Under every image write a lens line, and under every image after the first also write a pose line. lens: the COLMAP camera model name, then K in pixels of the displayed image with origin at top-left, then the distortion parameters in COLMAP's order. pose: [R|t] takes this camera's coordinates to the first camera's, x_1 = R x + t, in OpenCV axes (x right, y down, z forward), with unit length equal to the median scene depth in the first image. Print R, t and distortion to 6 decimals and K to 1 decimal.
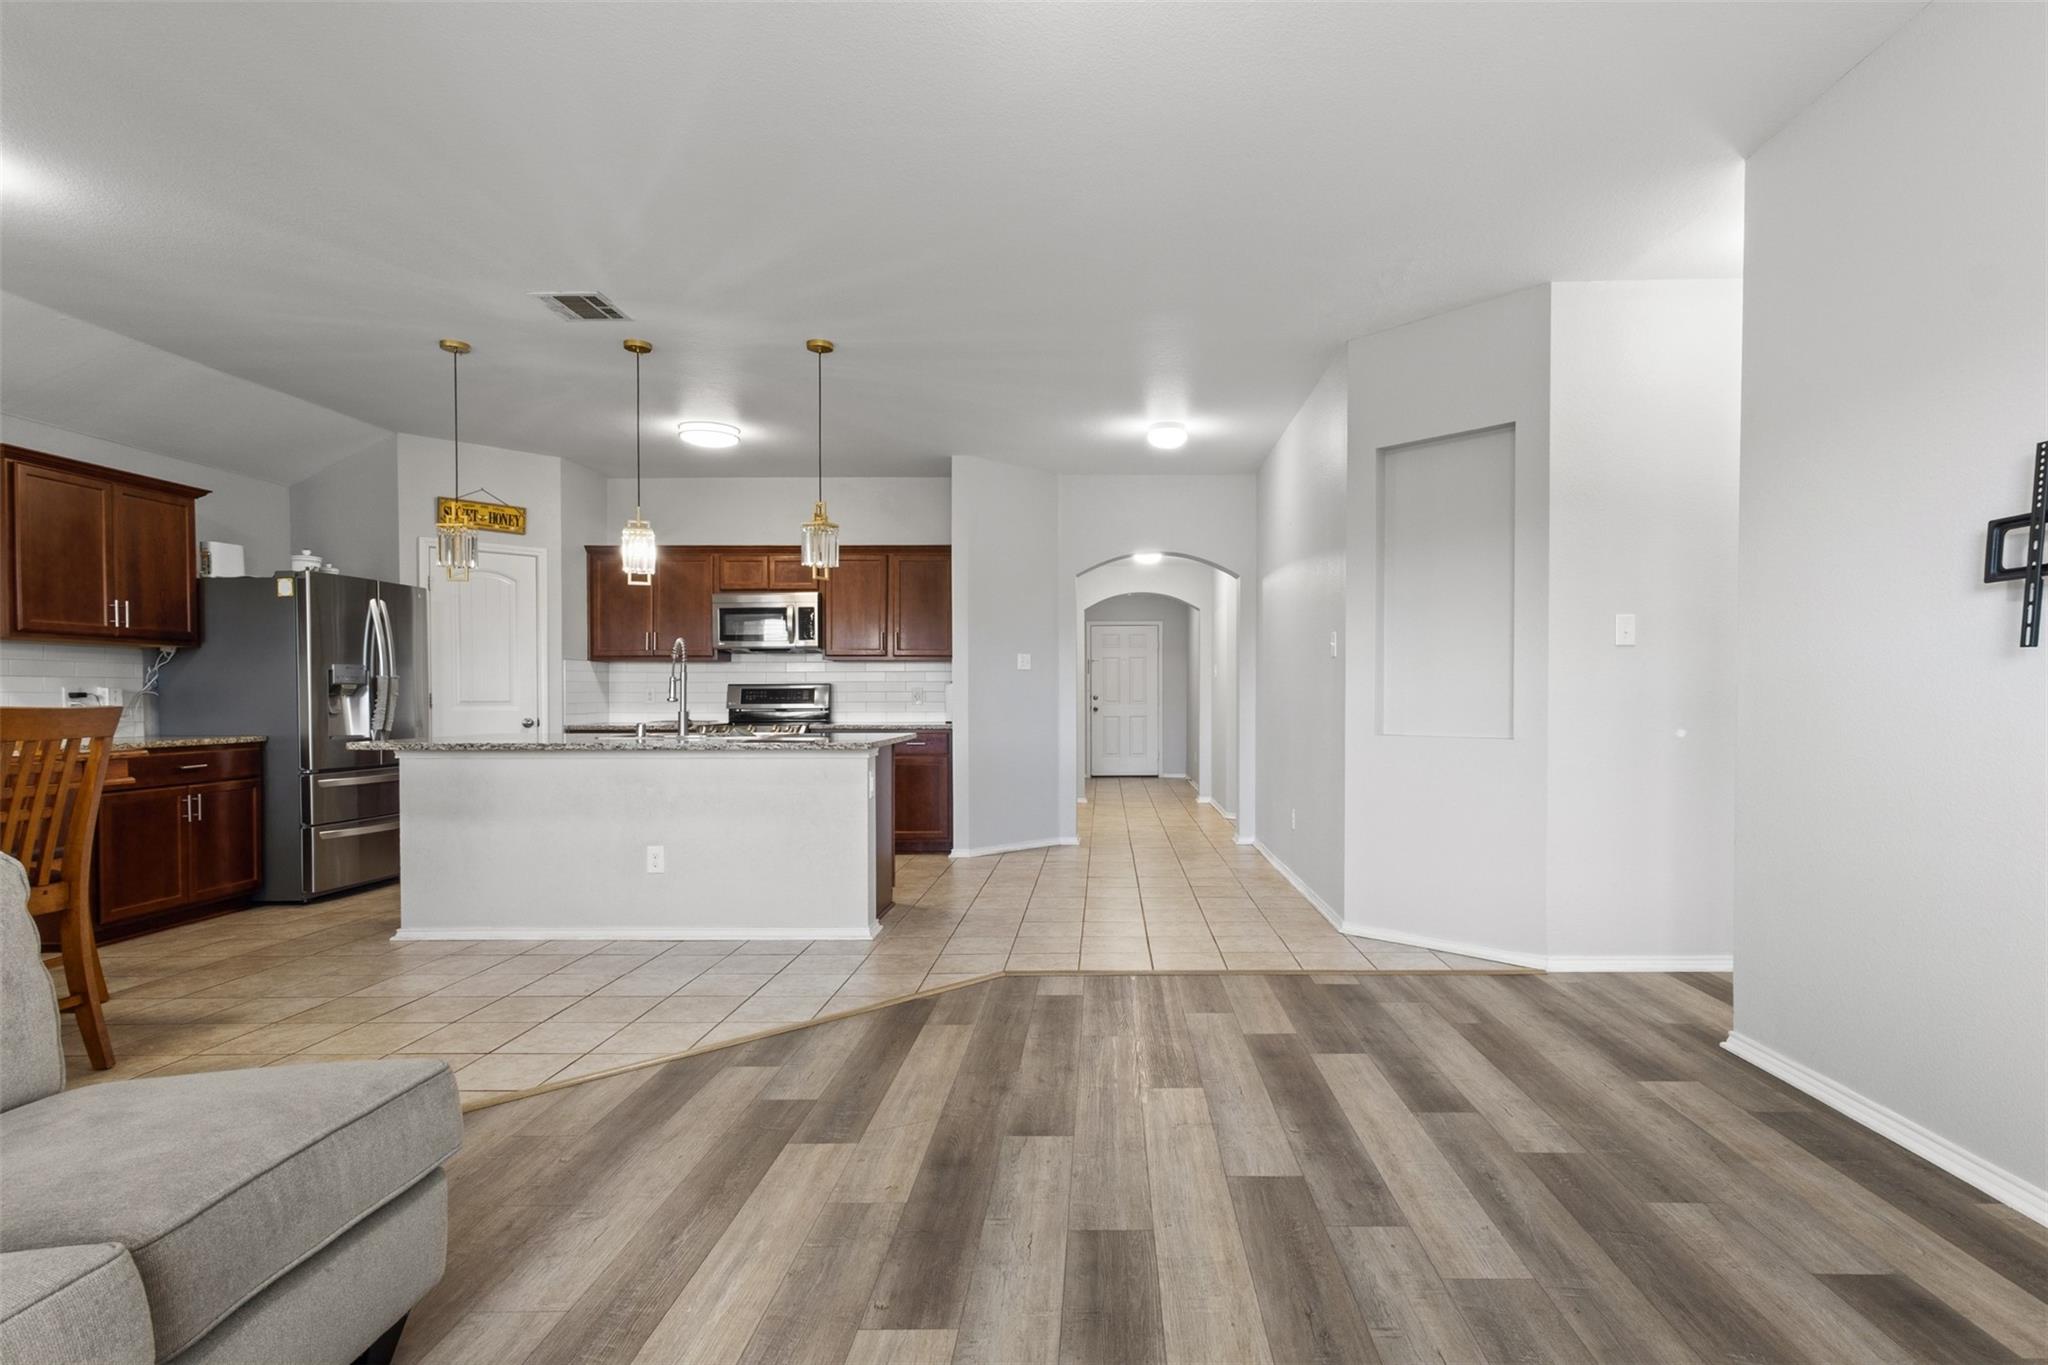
lens RADIAL K [[1010.5, 0, 1093.2], [0, 1010.5, 708.8], [0, 0, 1]] dist [0.005266, -0.000033]
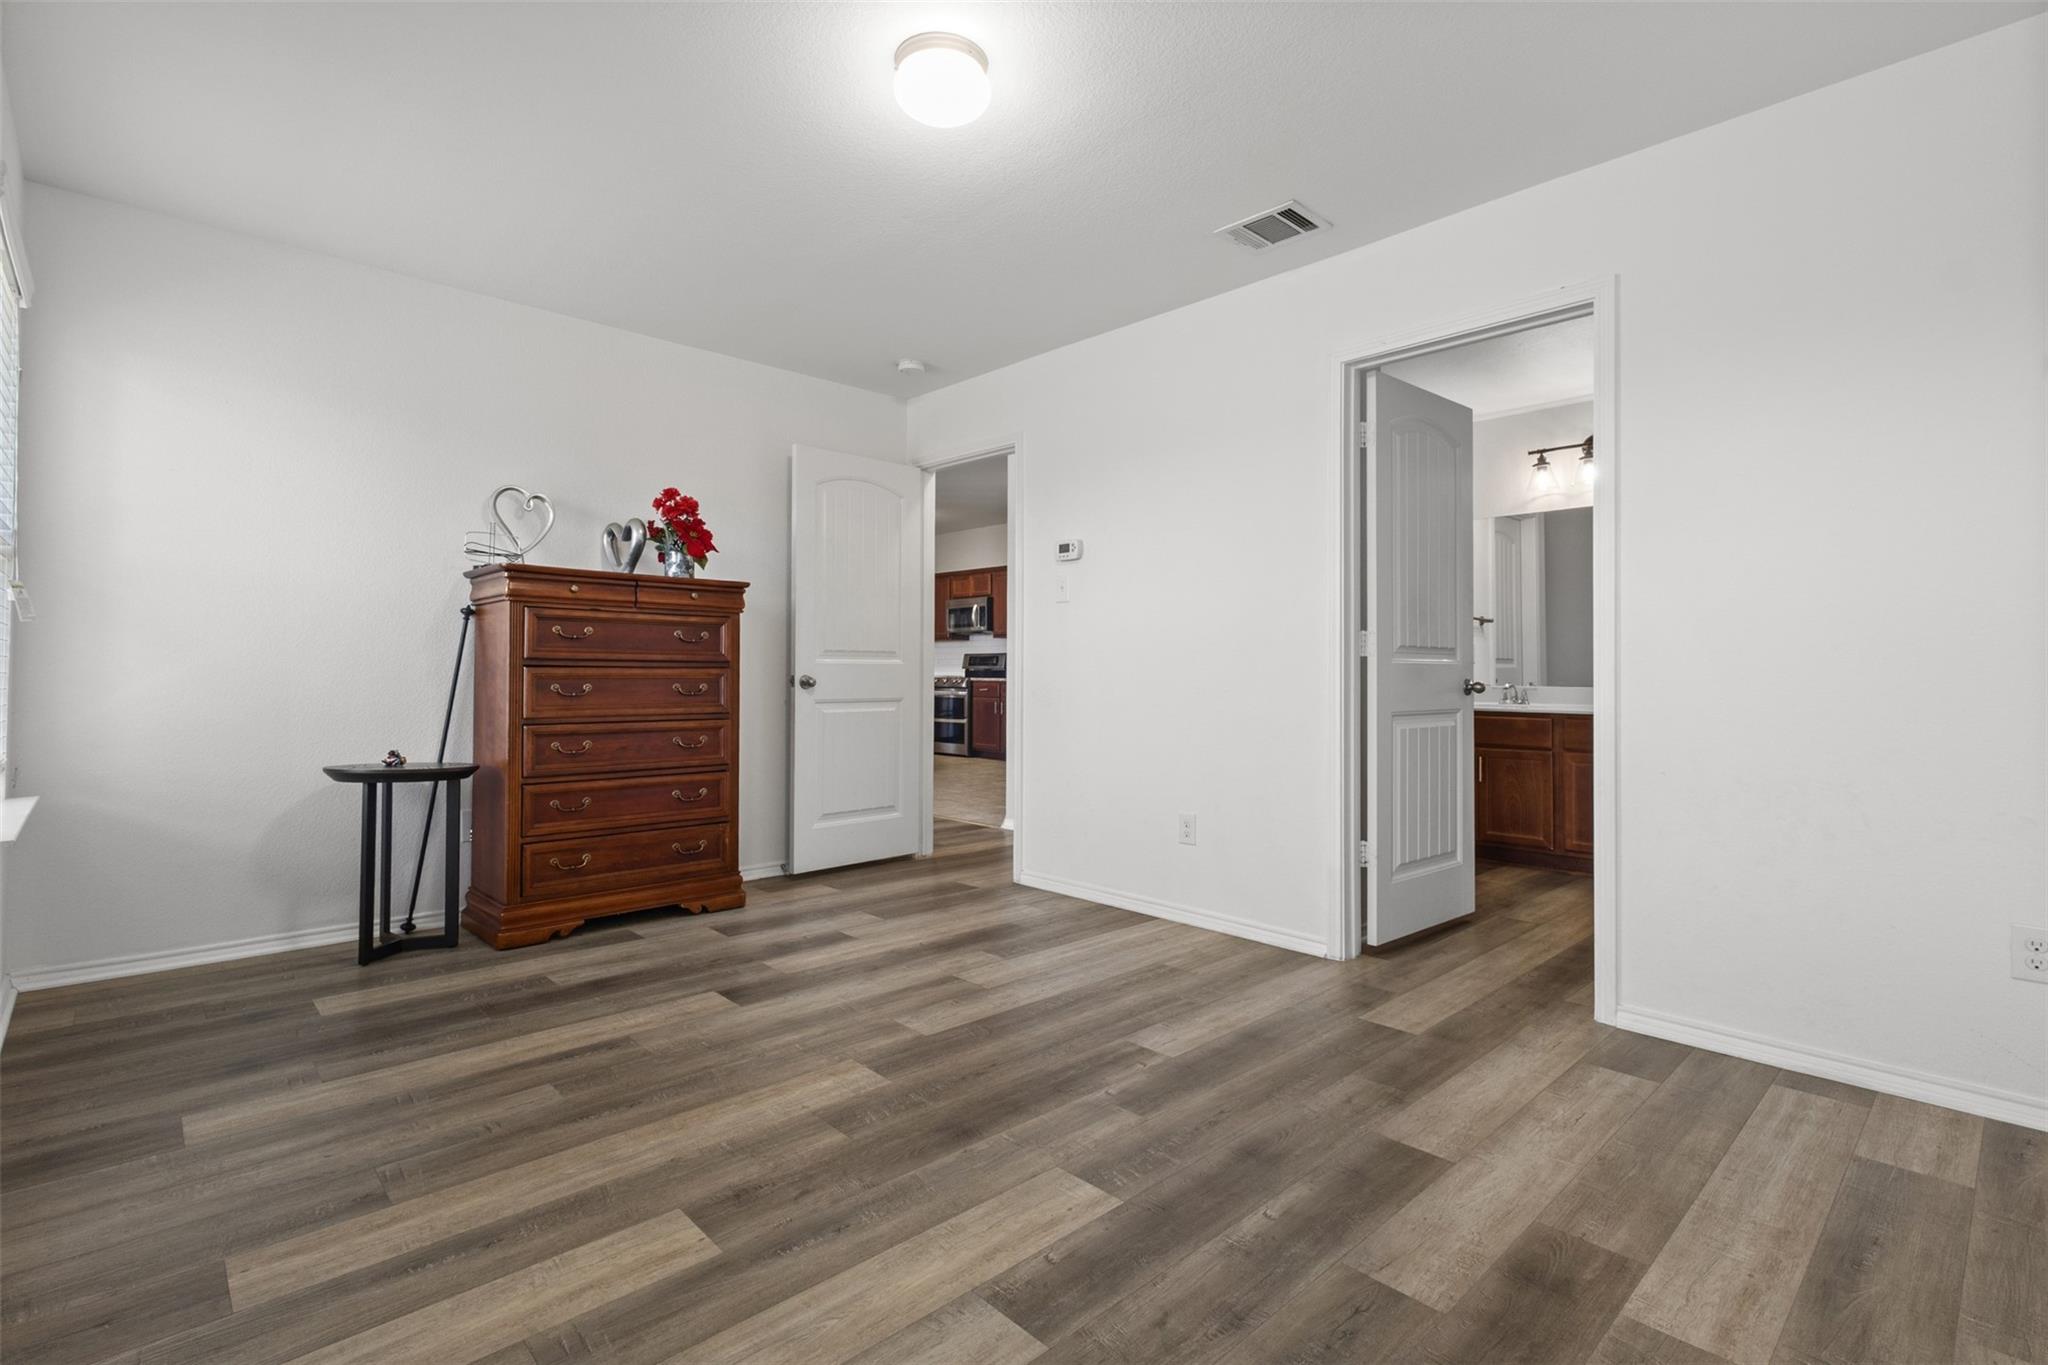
lens RADIAL K [[952.5, 0, 1055.5], [0, 952.5, 663.2], [0, 0, 1]] dist [0.005196, -0.000254]
pose [[0.691470, 0.000007, -0.722405, 1.279544], [-0.010182, 0.999901, -0.009736, 0.007697], [0.722334, 0.014088, 0.691401, 0.030774]]
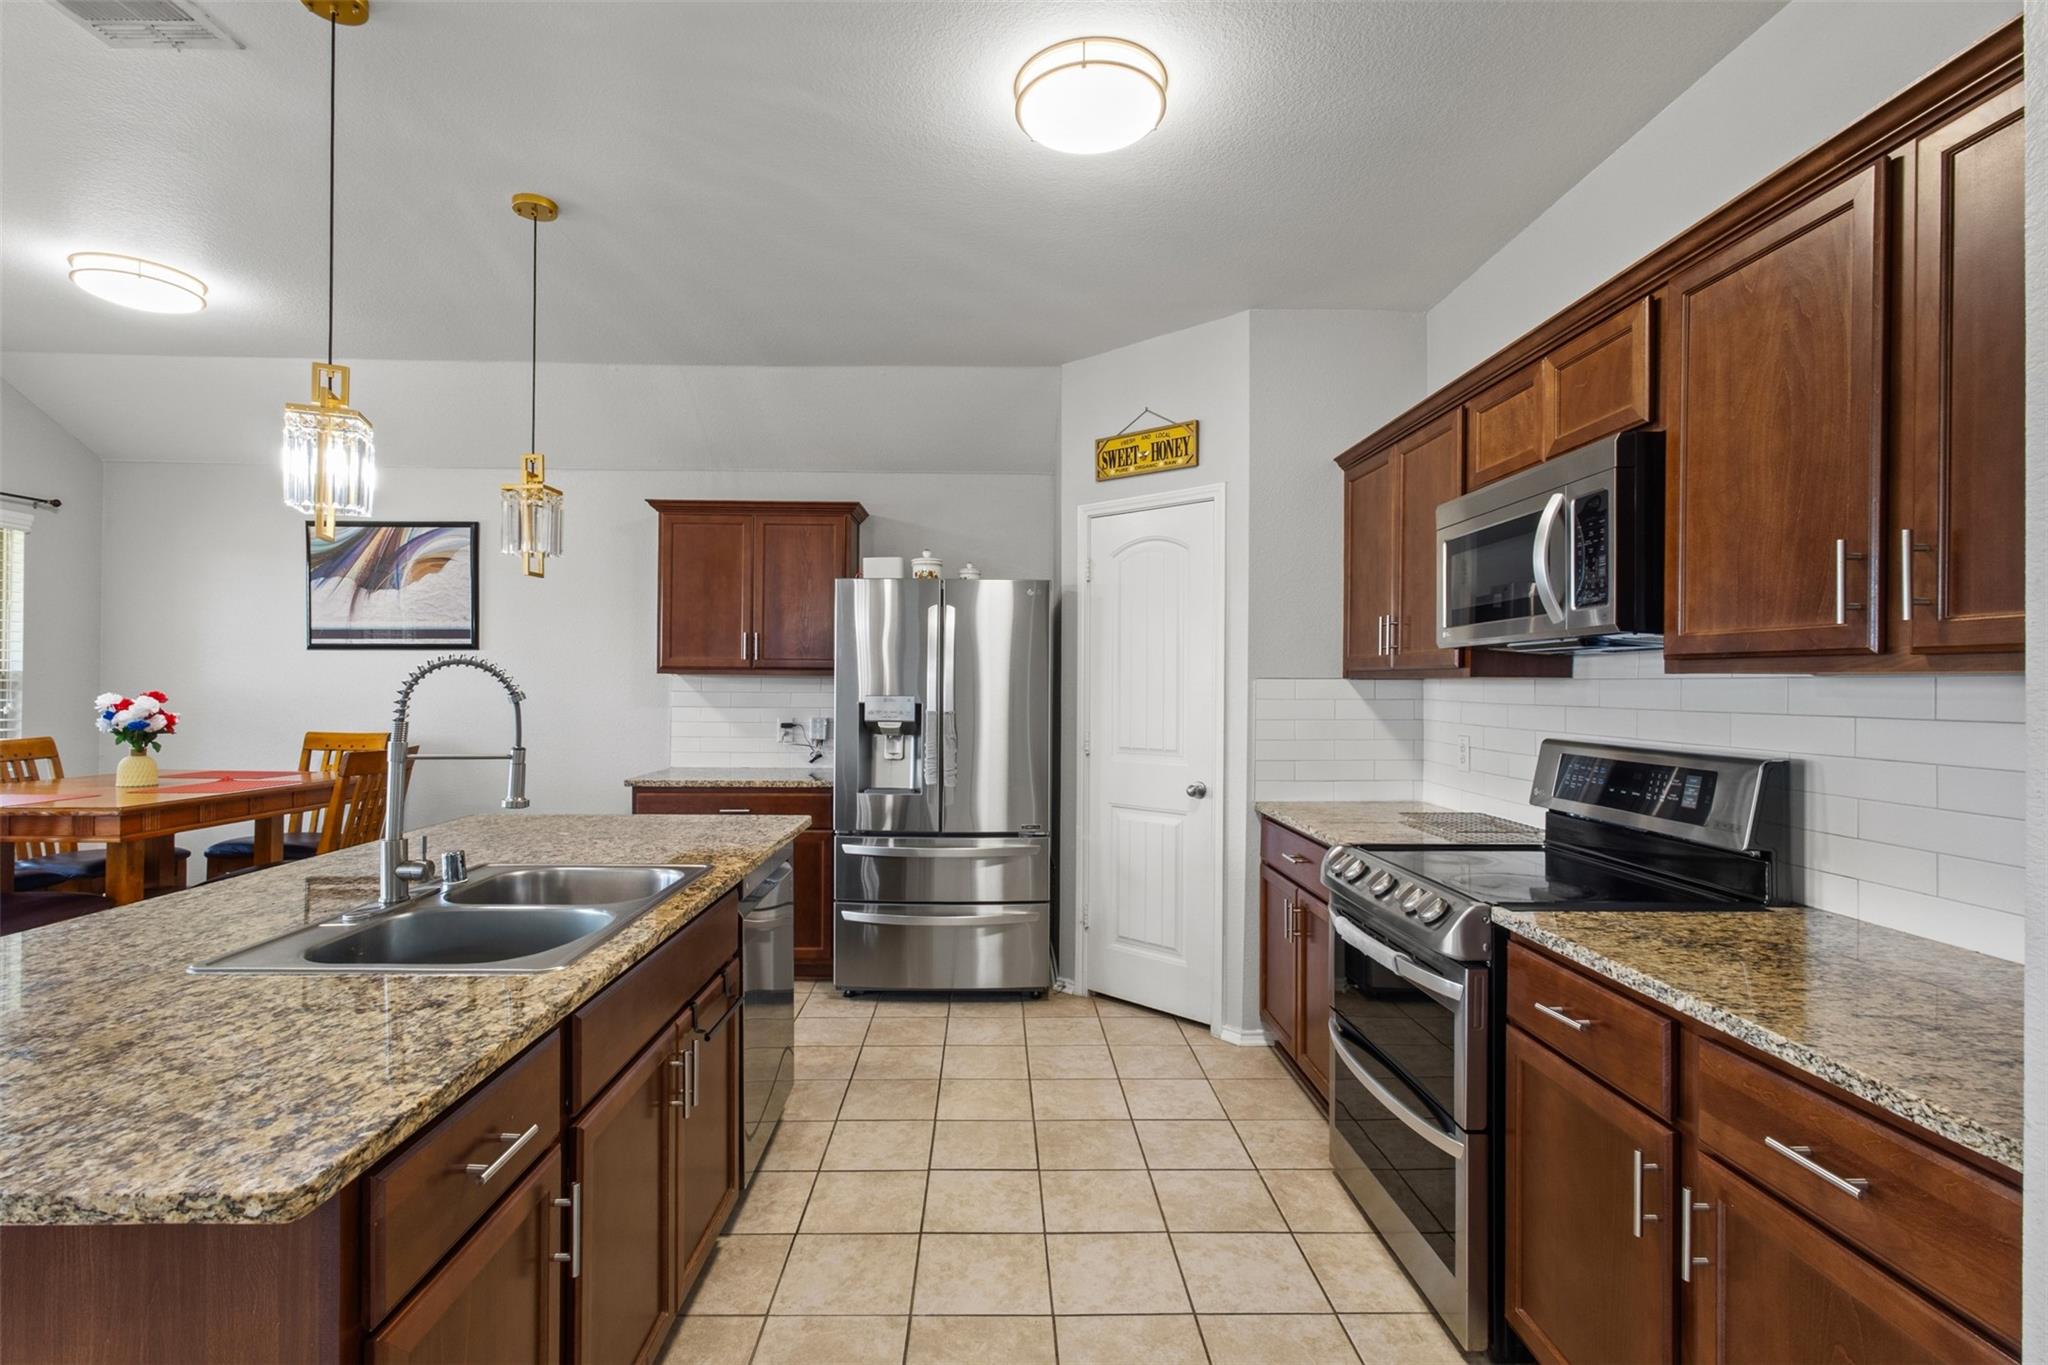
lens RADIAL K [[952.5, 0, 1008.9], [0, 952.5, 683.3], [0, 0, 1]] dist [0.005196, -0.000254]
pose [[0.028661, 0.000469, -0.999589, -0.023499], [-0.021236, 0.999774, -0.000140, -0.059497], [0.999364, 0.021231, 0.028664, 1.162727]]
